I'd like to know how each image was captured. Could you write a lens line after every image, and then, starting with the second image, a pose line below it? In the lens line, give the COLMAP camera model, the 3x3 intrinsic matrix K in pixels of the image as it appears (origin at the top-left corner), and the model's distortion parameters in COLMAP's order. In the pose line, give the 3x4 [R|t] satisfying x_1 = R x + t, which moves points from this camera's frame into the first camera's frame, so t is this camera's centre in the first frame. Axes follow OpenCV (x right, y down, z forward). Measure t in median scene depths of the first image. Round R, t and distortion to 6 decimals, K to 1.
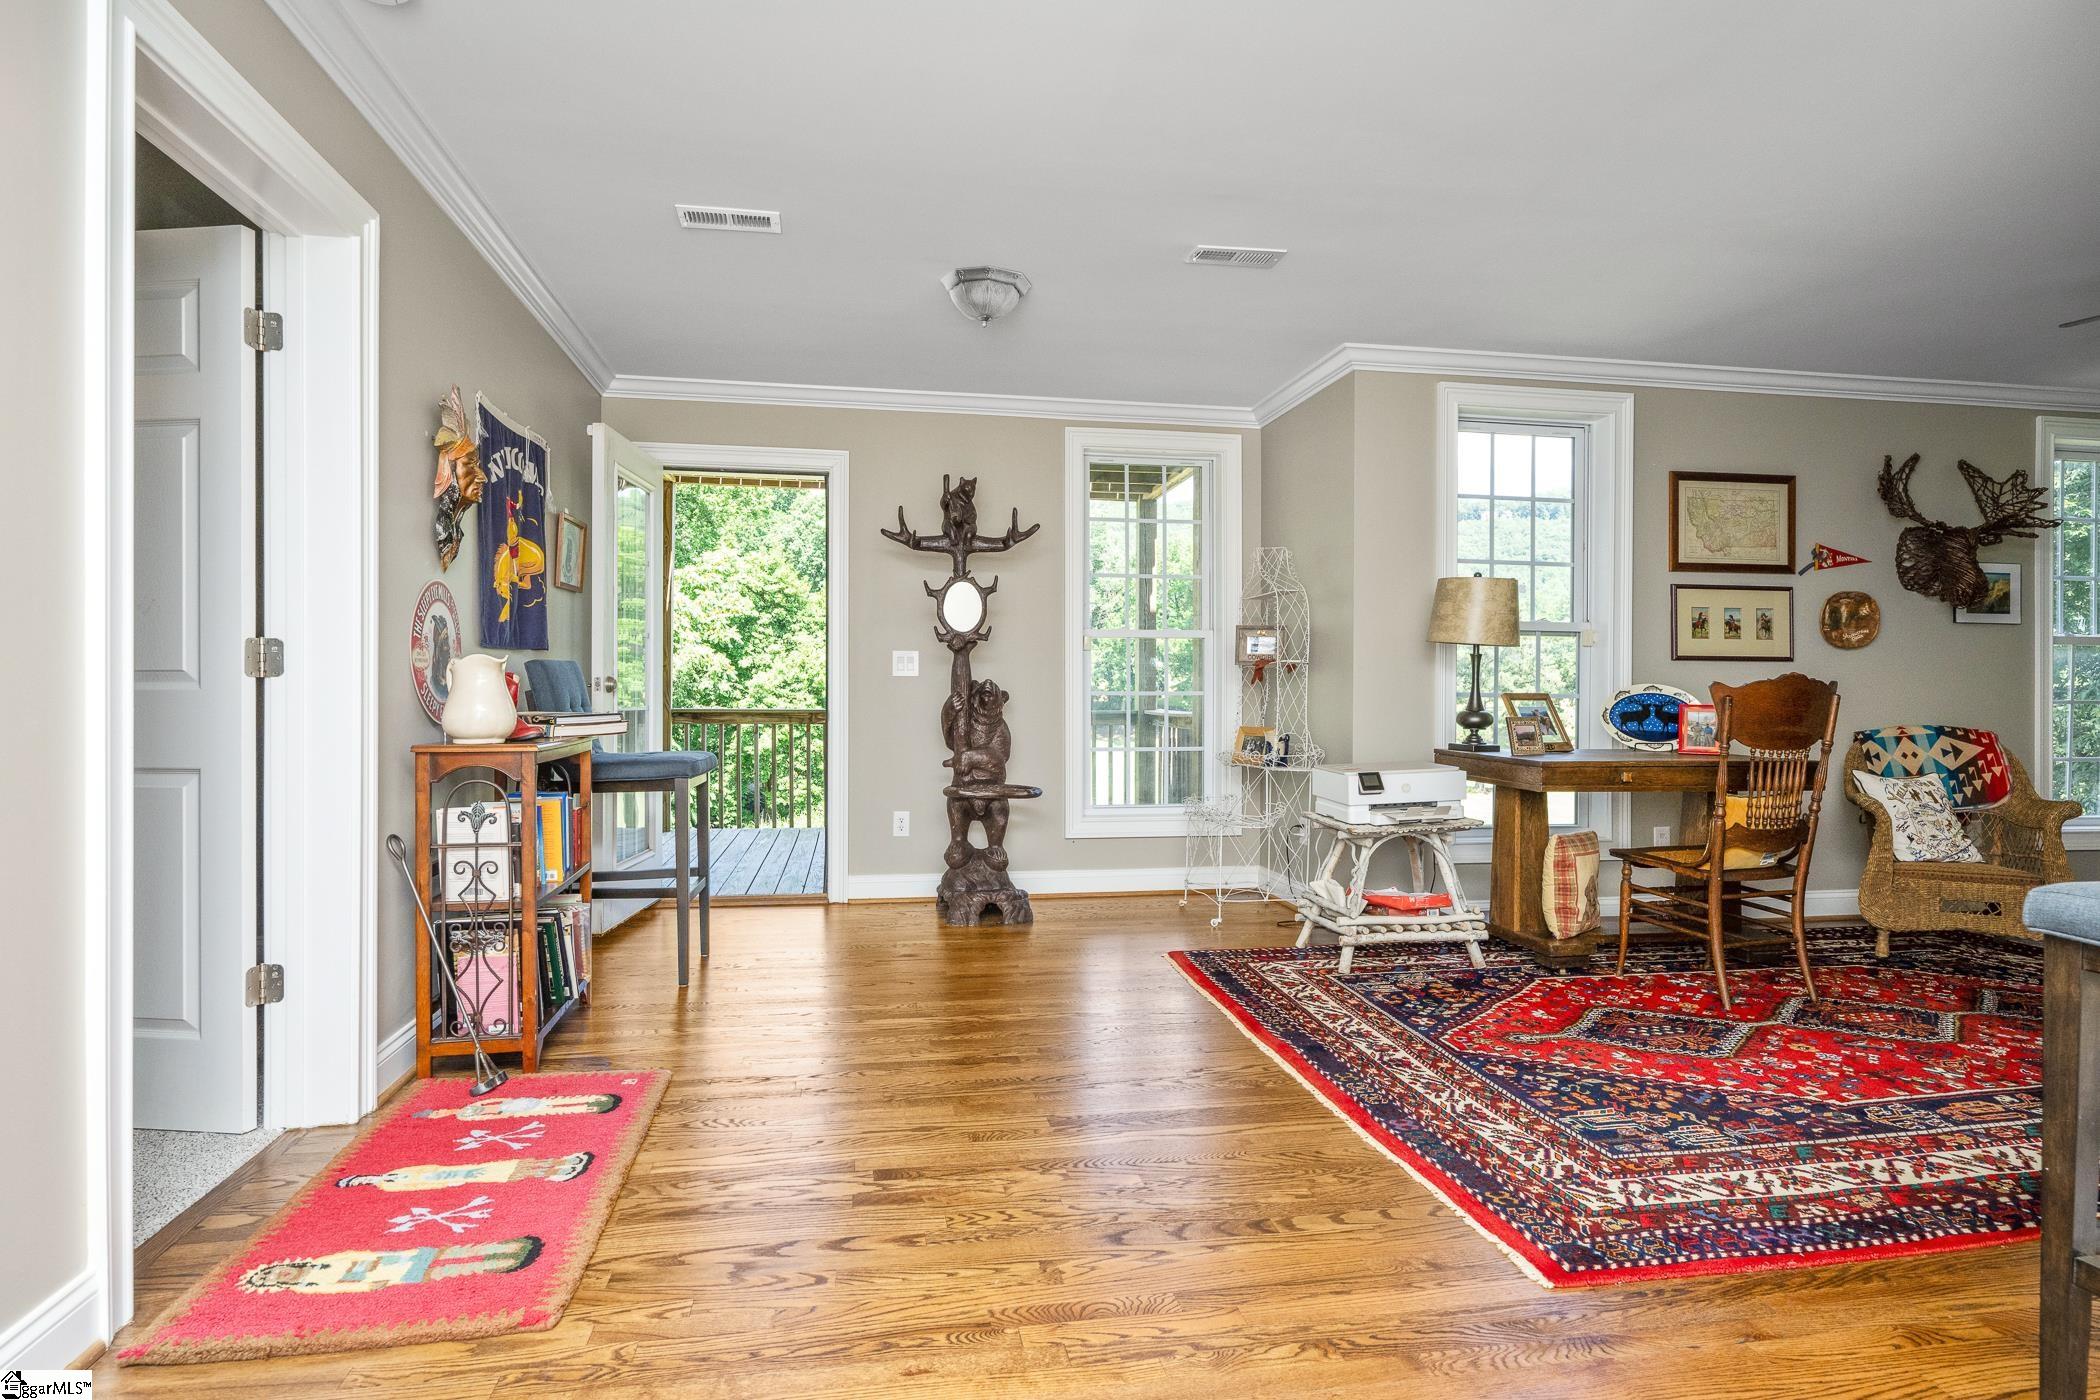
lens RADIAL K [[1140.4, 0, 1050.0], [0, 1140.4, 700.0], [0, 0, 1]] dist [-0.001810, -0.000036]
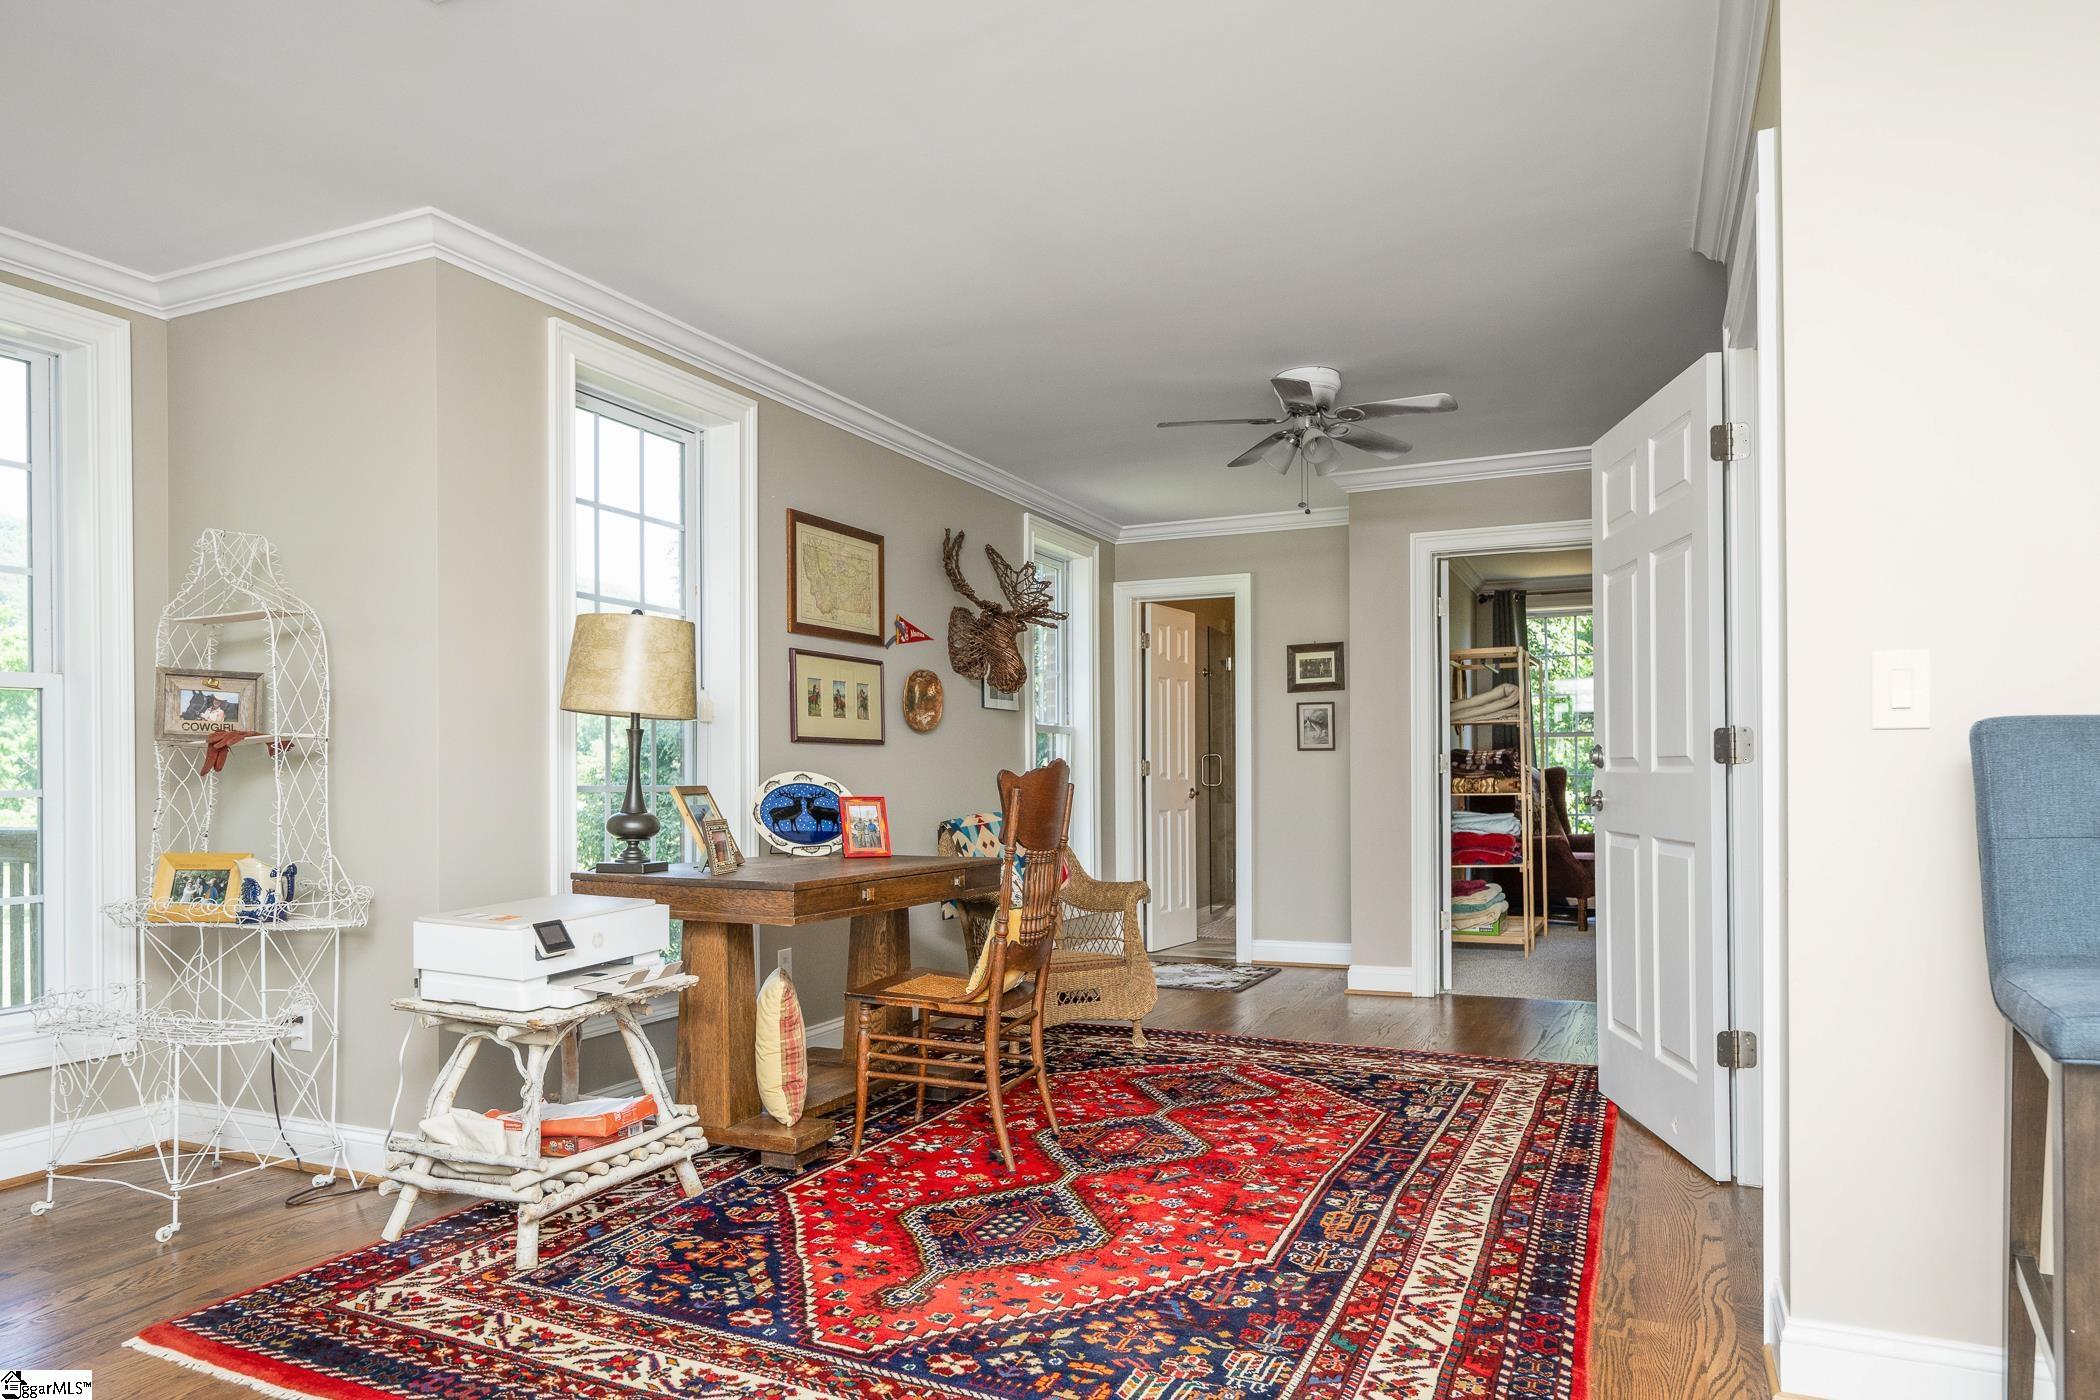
lens RADIAL K [[1309.7, 0, 1048.3], [0, 1309.7, 769.0], [0, 0, 1]] dist [-0.002099, 0.002267]
pose [[0.563562, -0.004958, 0.826059, -0.142407], [0.015191, 0.999875, -0.004363, -0.010419], [-0.825934, 0.015008, 0.563567, 0.381952]]
